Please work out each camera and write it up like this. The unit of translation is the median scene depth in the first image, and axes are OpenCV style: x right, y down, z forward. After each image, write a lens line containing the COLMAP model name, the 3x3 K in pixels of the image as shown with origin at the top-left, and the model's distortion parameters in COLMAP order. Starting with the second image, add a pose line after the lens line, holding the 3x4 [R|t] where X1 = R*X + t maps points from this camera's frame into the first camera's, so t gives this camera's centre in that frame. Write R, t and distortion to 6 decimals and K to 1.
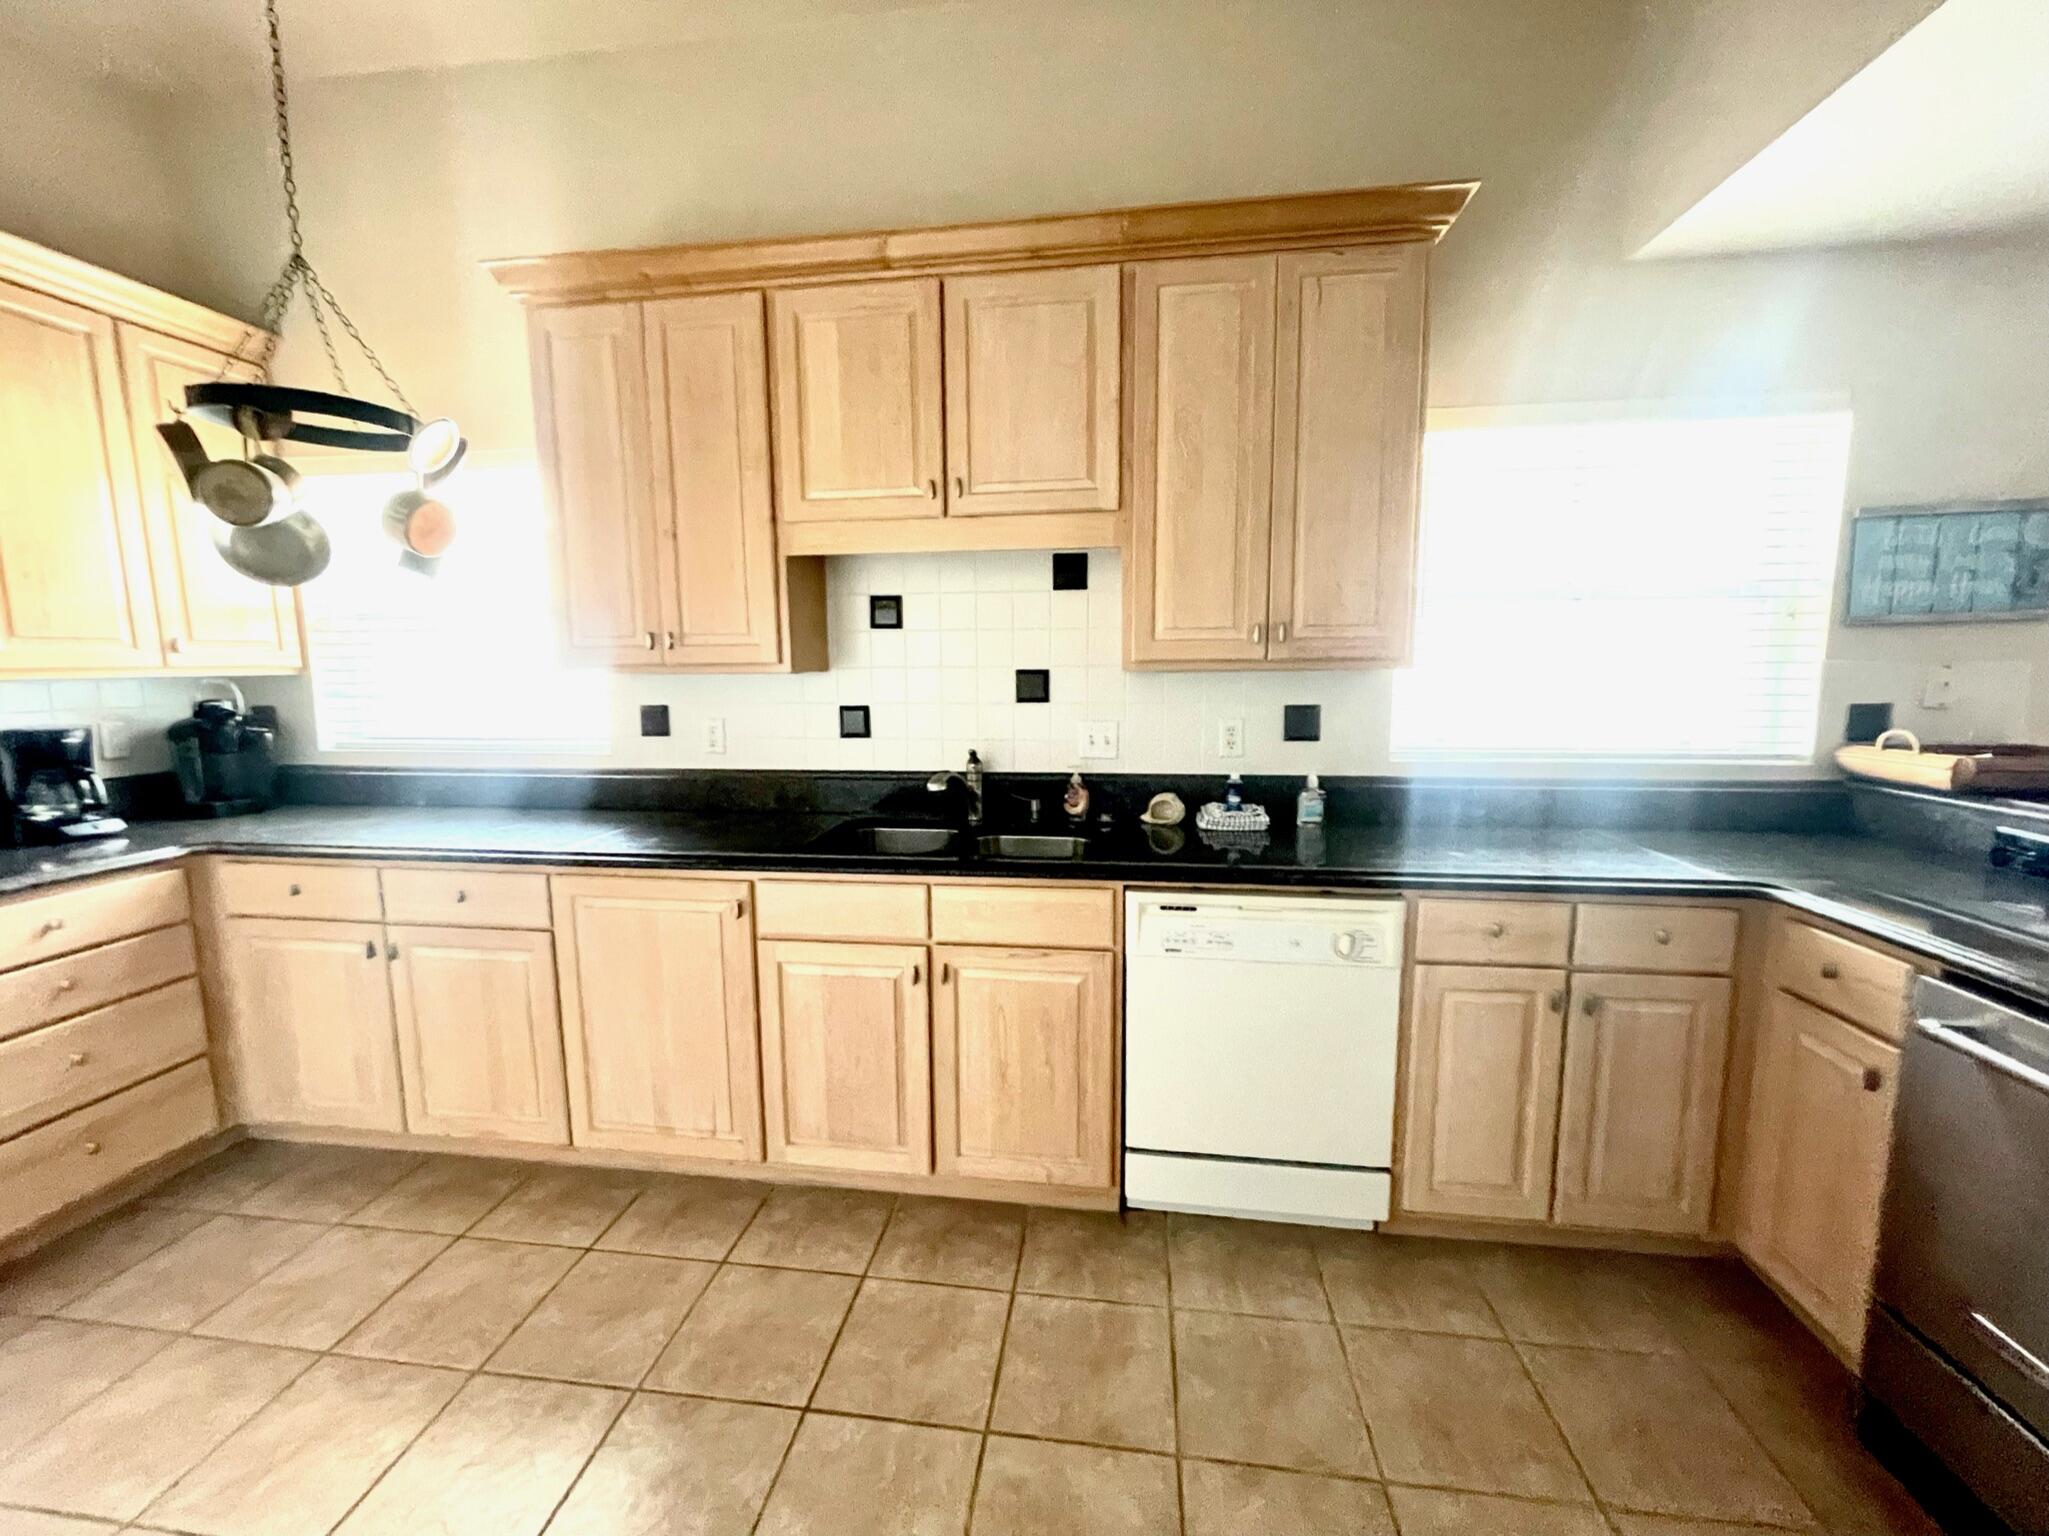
lens RADIAL K [[825.7, 0, 1025.1], [0, 825.7, 769.3], [0, 0, 1]] dist [0.001196, 0.000597]
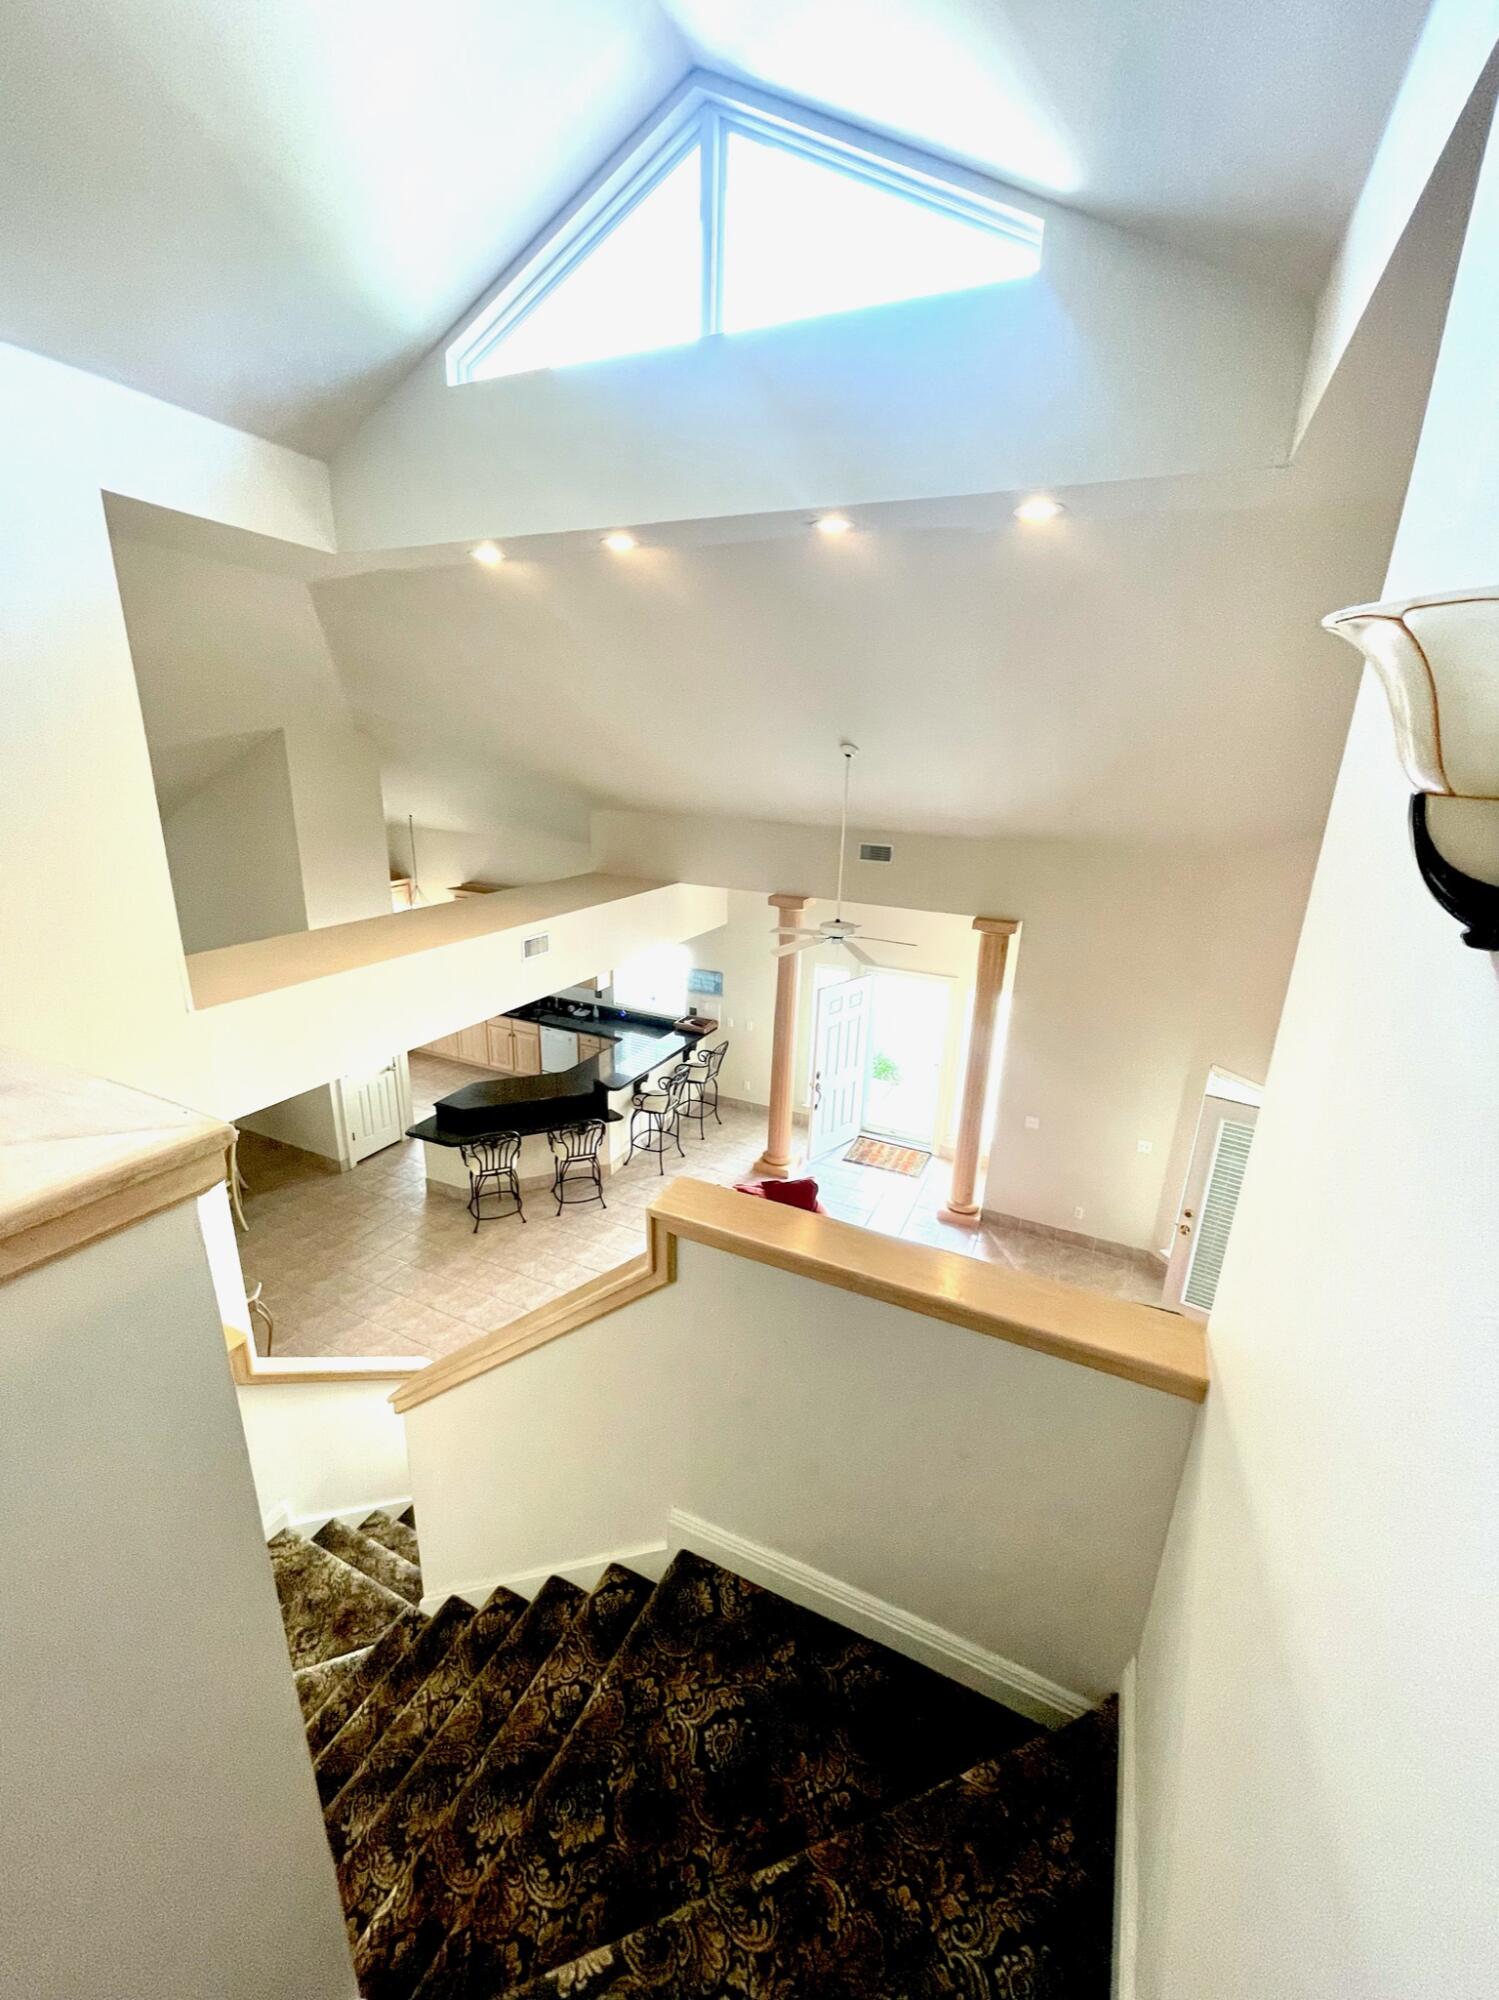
lens RADIAL K [[805.9, 0, 748.5], [0, 805.9, 997.8], [0, 0, 1]] dist [0.001196, 0.000597]
pose [[0.951914, 0.126066, -0.279227, 2.618437], [-0.080914, 0.982505, 0.167739, -0.937834], [0.295488, -0.137079, 0.945461, -3.278653]]
